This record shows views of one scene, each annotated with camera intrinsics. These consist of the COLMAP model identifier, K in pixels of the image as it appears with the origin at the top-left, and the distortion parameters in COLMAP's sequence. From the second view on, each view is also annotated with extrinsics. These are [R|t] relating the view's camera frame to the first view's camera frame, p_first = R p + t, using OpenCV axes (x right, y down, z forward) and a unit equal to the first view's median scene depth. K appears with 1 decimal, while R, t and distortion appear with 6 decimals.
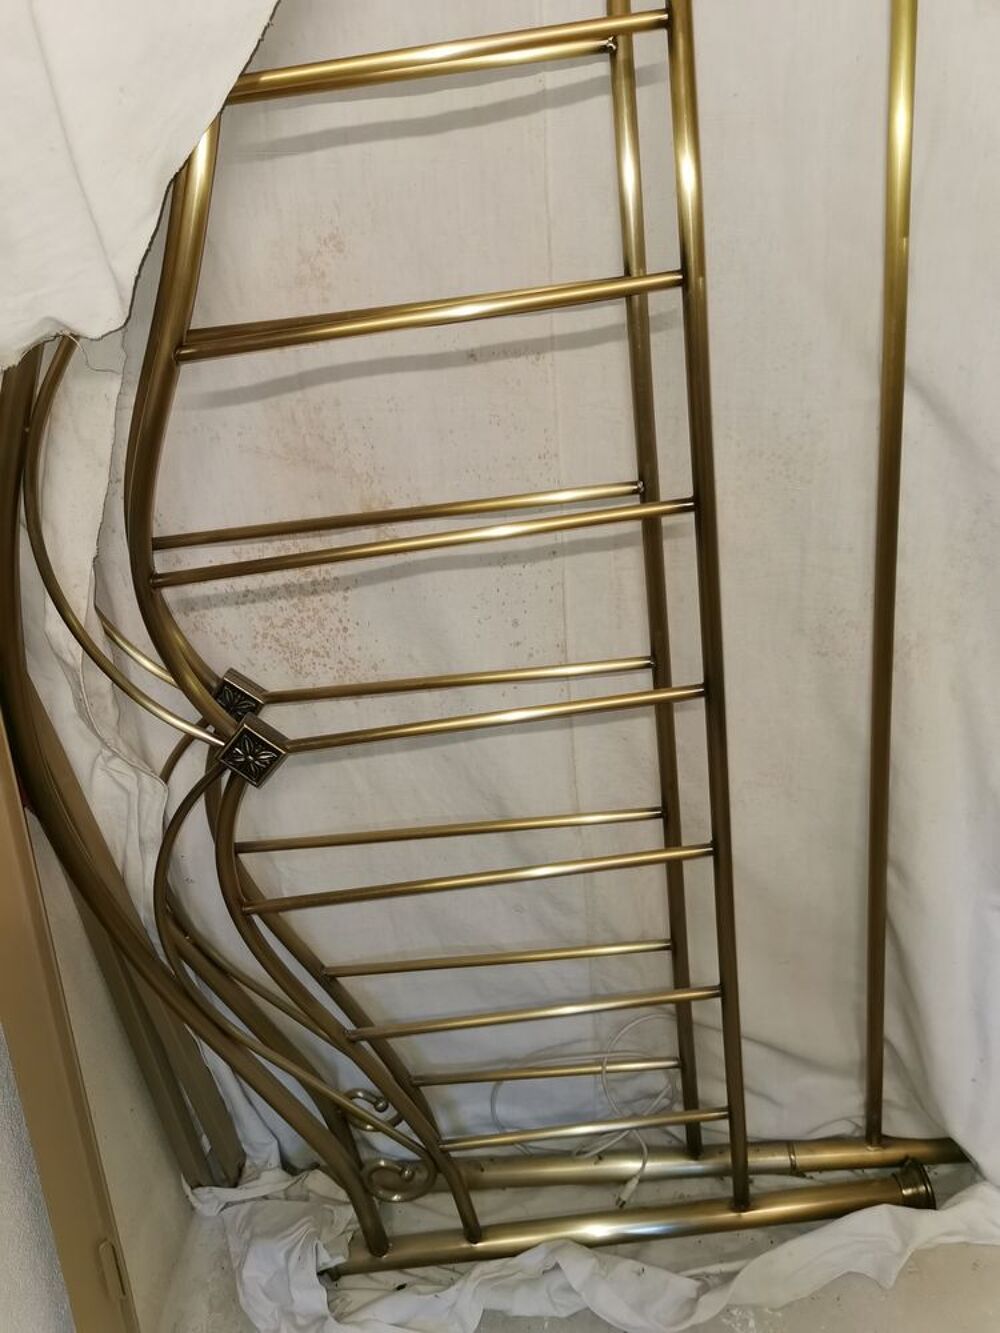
lens RADIAL K [[1099.8, 0, 500.0], [0, 1099.8, 666.5], [0, 0, 1]] dist [-0.029547, -0.012414]
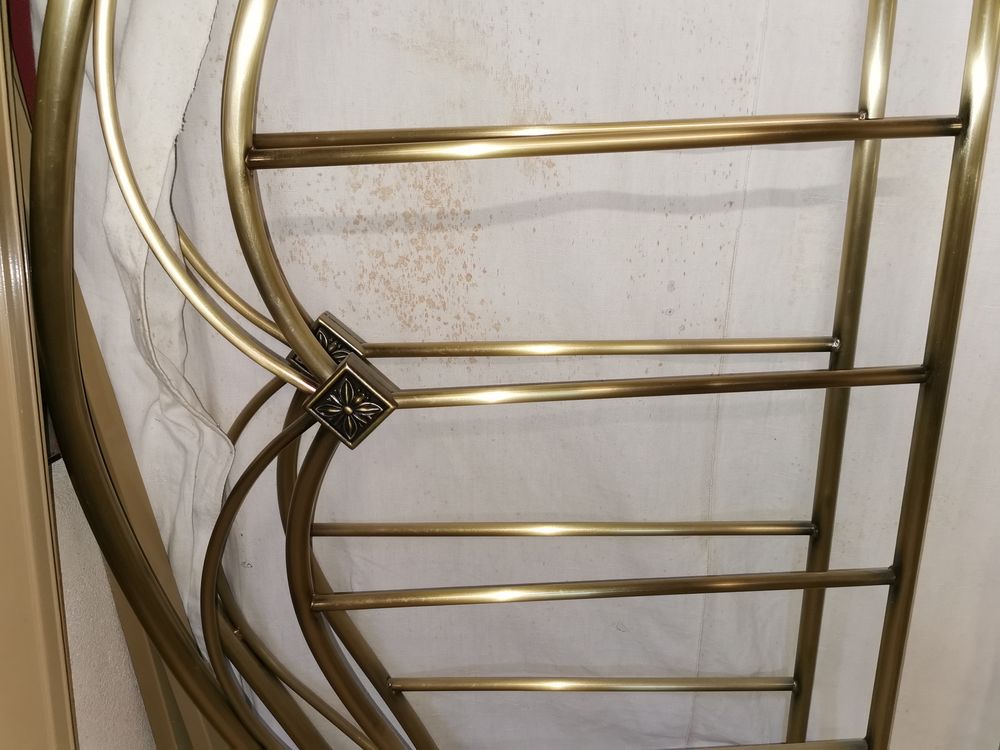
lens RADIAL K [[786.9, 0, 500.0], [0, 786.9, 375.0], [0, 0, 1]] dist [-0.001482, -0.004384]
pose [[0.995547, 0.089472, 0.029679, -0.128153], [-0.086805, 0.992889, -0.081466, 0.088442], [-0.036757, 0.078527, 0.996234, 0.401533]]
